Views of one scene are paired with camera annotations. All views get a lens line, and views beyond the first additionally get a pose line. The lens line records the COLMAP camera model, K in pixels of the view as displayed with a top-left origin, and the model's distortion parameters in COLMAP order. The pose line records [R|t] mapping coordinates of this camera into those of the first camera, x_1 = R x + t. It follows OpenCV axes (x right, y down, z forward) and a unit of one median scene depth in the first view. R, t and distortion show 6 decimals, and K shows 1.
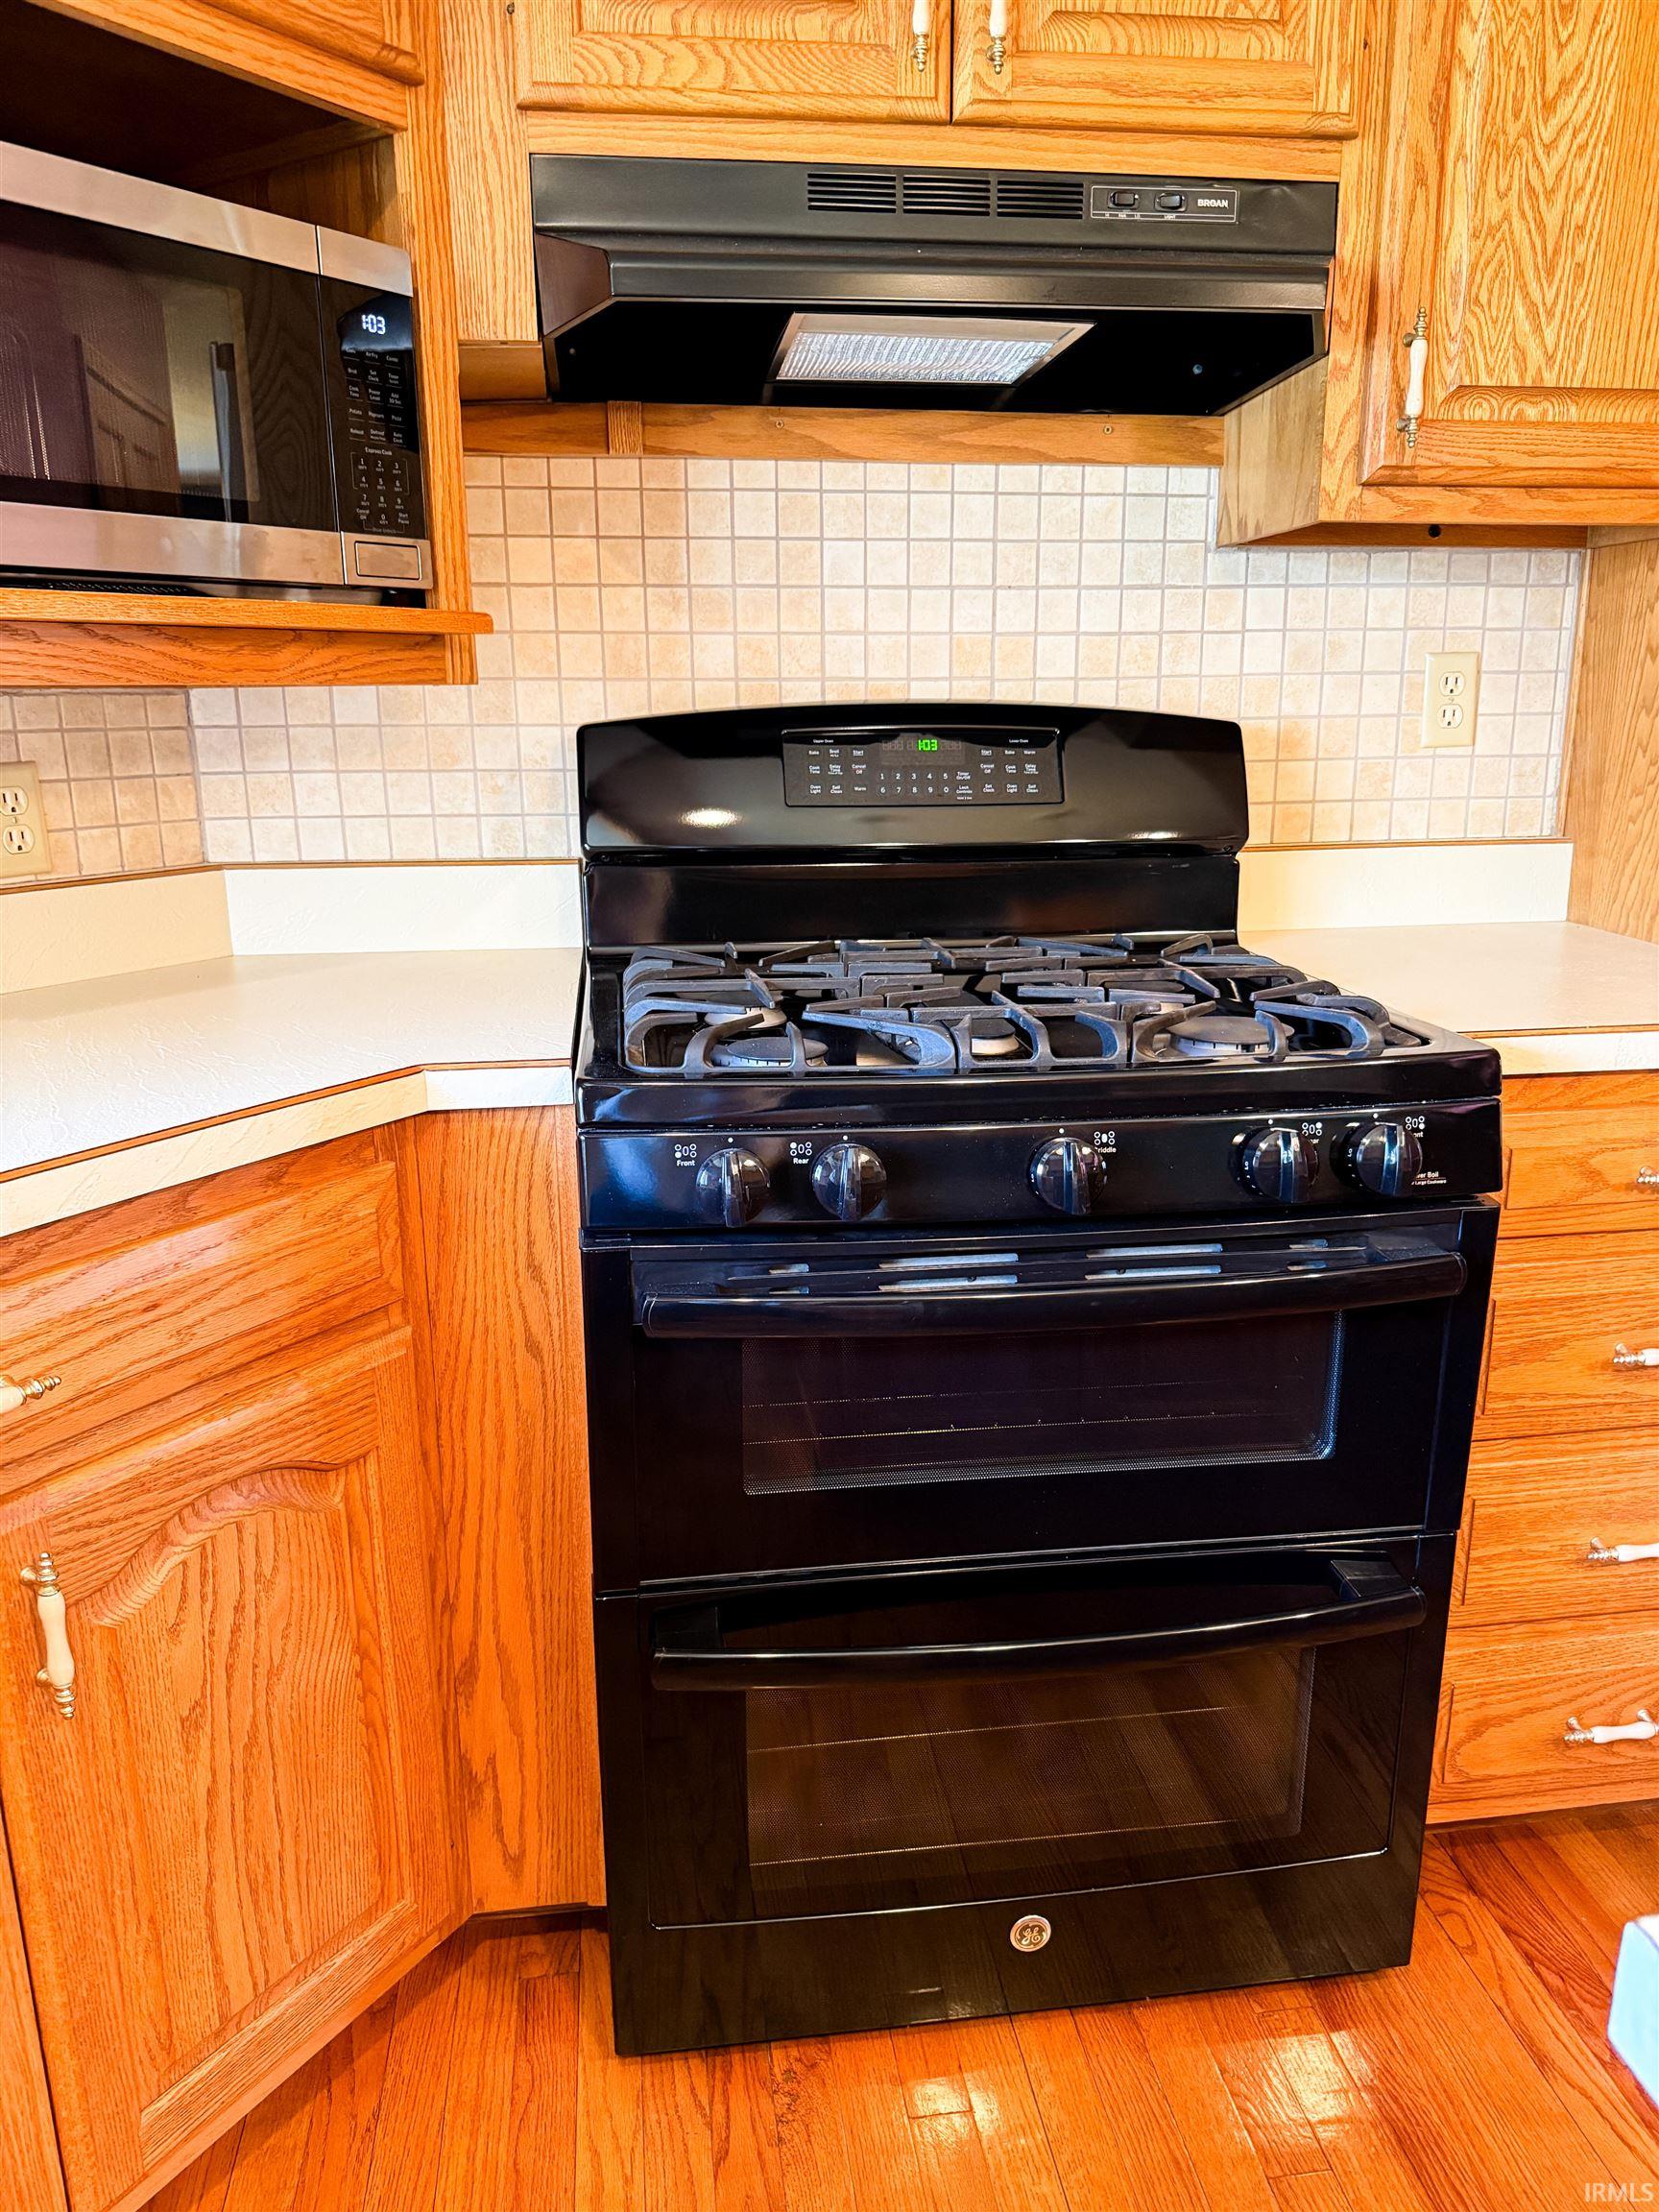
lens RADIAL K [[1572.5, 0, 829.8], [0, 1572.5, 1095.4], [0, 0, 1]] dist [0.017809, -0.008753]
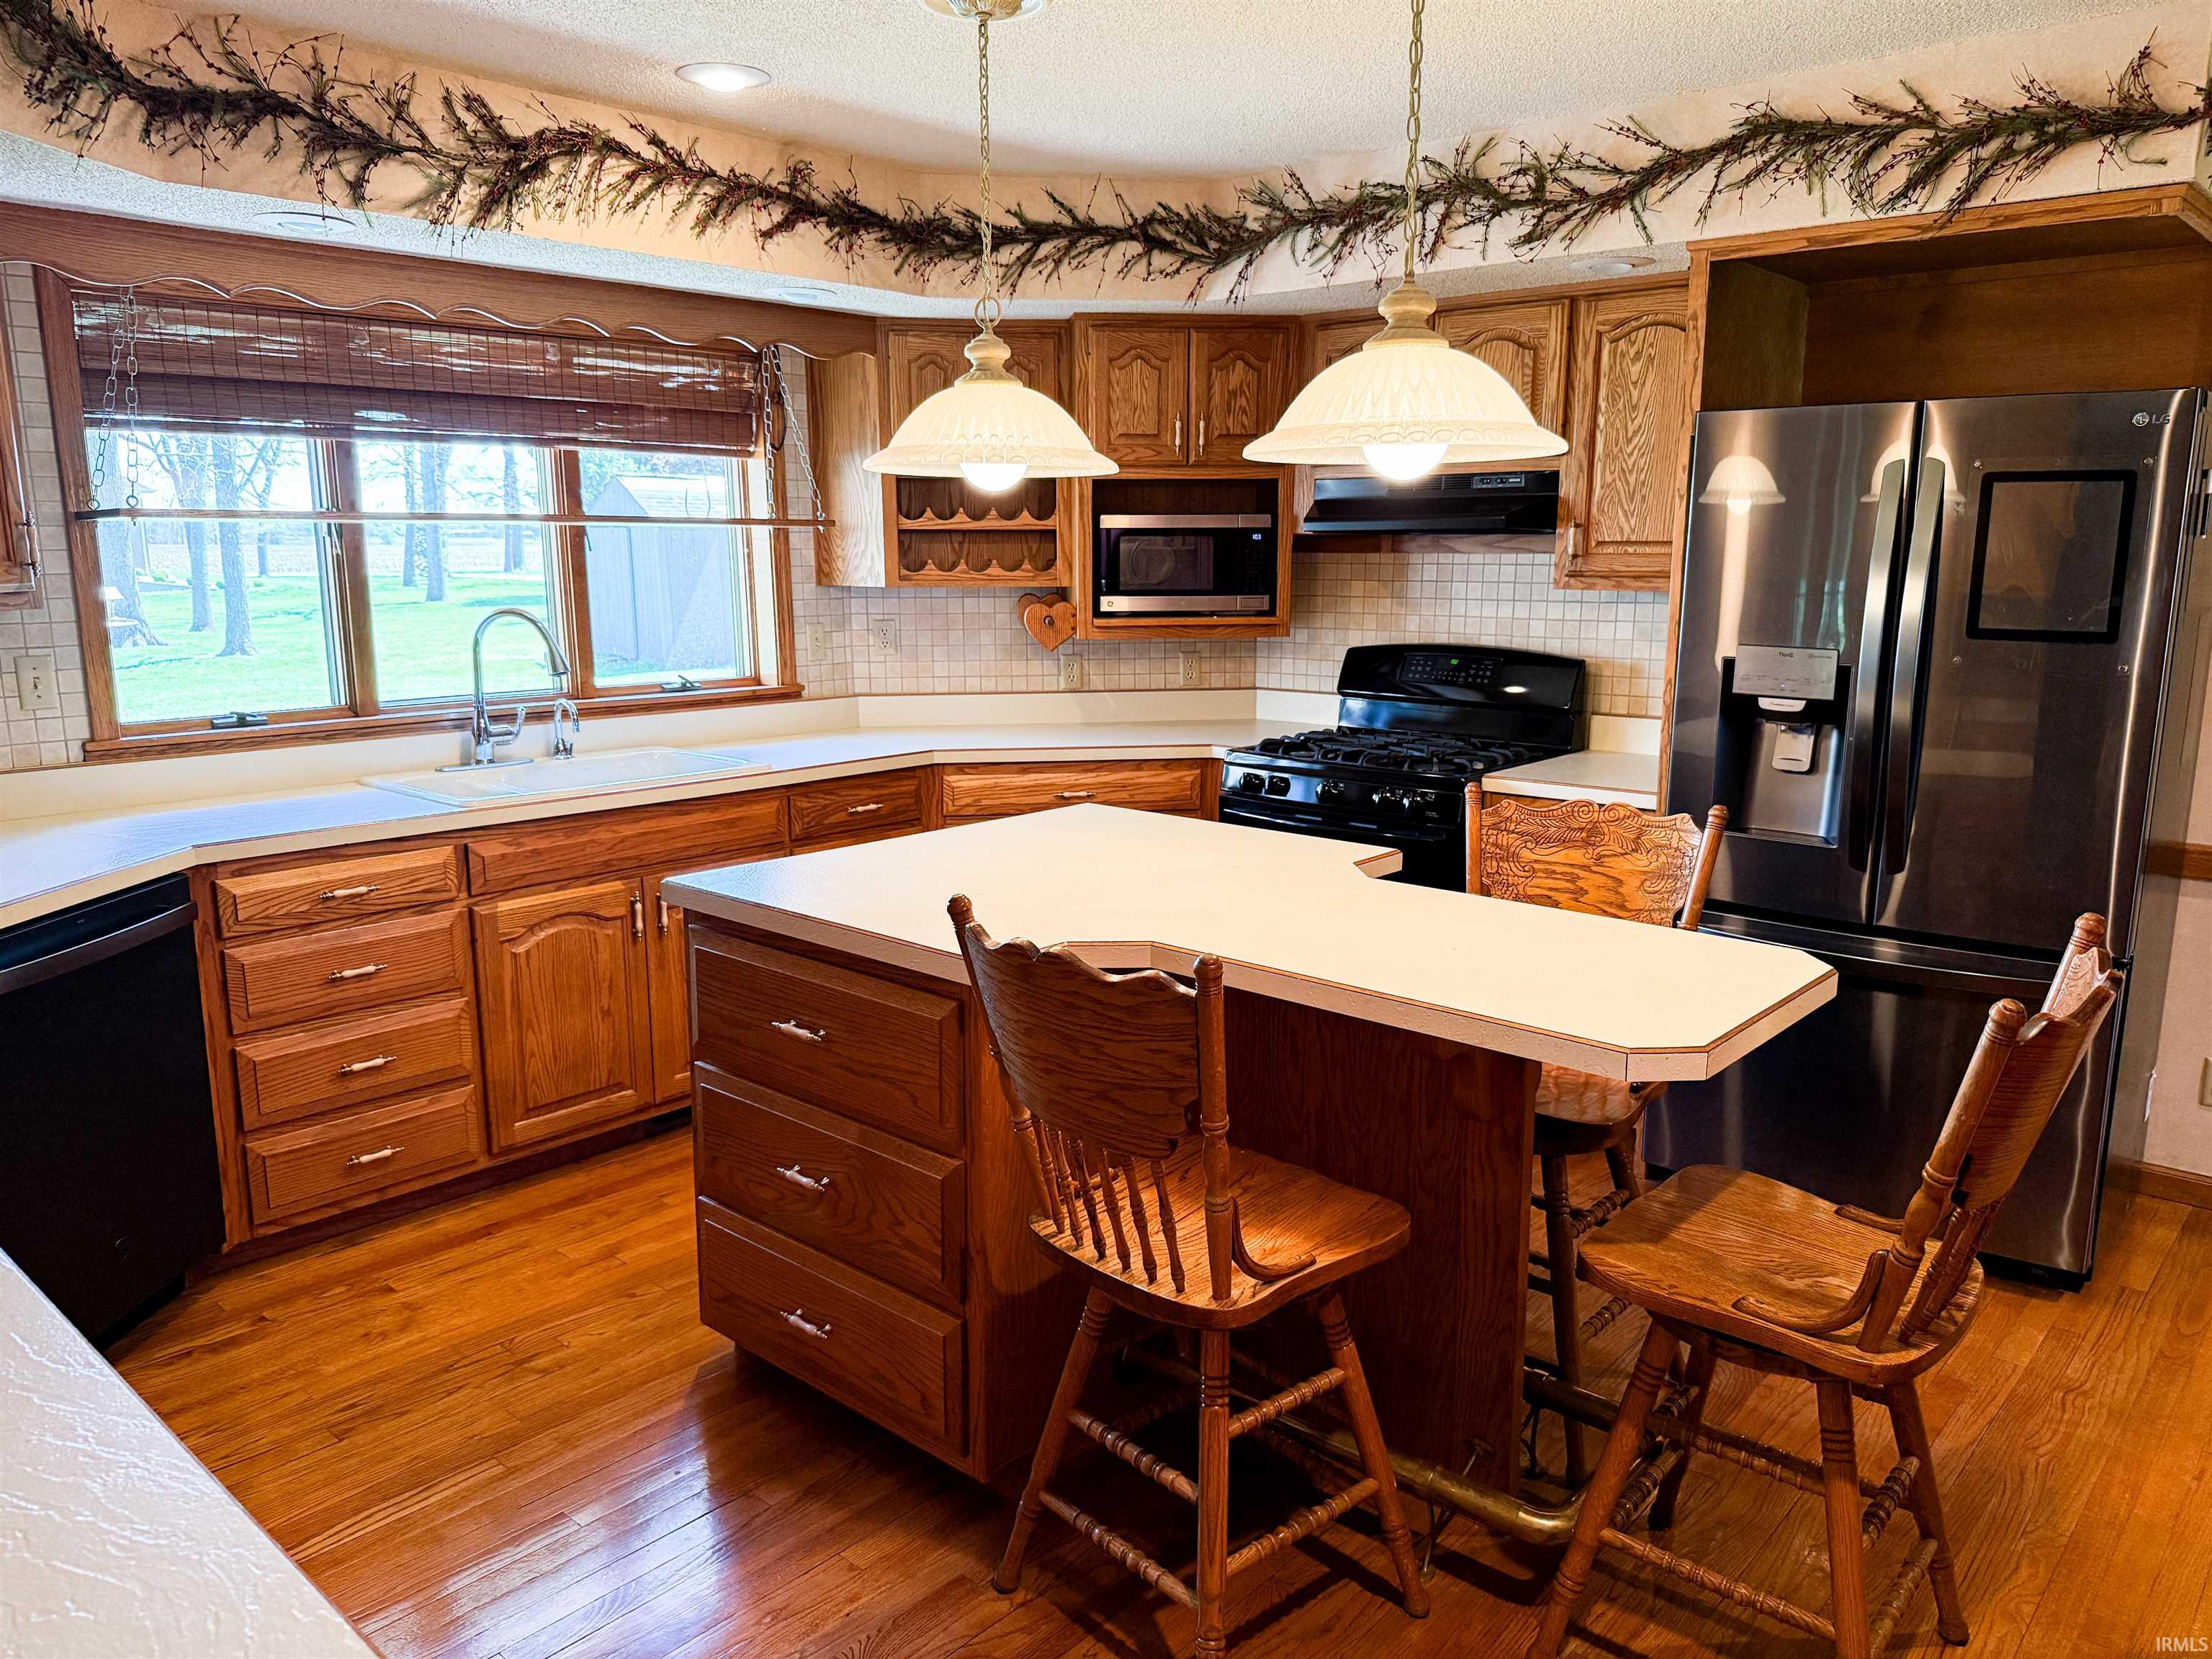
lens RADIAL K [[1572.5, 0, 1108.0], [0, 1572.5, 846.3], [0, 0, 1]] dist [0.017809, -0.008753]
pose [[0.637560, 0.151934, -0.755270, 1.878724], [-0.186333, 0.981665, 0.040183, 0.087581], [0.747527, 0.115113, 0.654180, -1.214514]]
